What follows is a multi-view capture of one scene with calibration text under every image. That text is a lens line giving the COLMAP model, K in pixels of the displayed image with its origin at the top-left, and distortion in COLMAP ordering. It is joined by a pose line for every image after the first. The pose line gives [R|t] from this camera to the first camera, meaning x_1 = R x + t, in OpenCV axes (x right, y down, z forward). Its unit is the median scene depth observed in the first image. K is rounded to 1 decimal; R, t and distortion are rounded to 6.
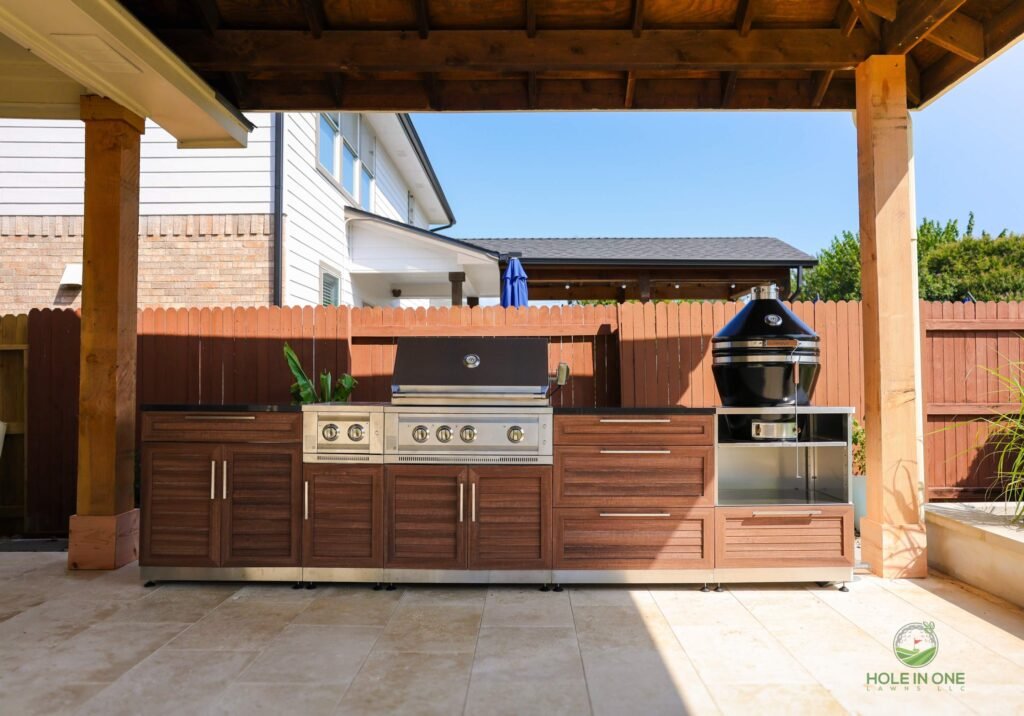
lens RADIAL K [[670.0, 0, 512.0], [0, 670.0, 358.0], [0, 0, 1]] dist [-0.002148, -0.000057]
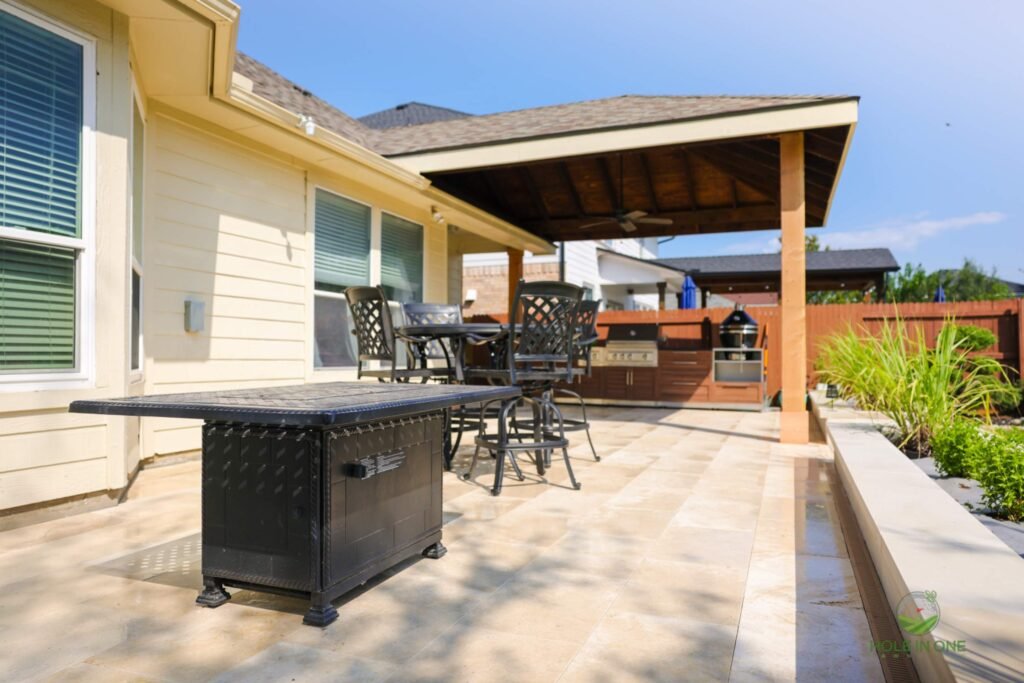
lens RADIAL K [[675.1, 0, 512.0], [0, 675.1, 341.5], [0, 0, 1]] dist [-0.000260, 0.000398]
pose [[0.927500, 0.000750, -0.373822, 0.573253], [0.002377, 0.999966, 0.007905, 0.018199], [0.373816, -0.008220, 0.927467, -2.017703]]
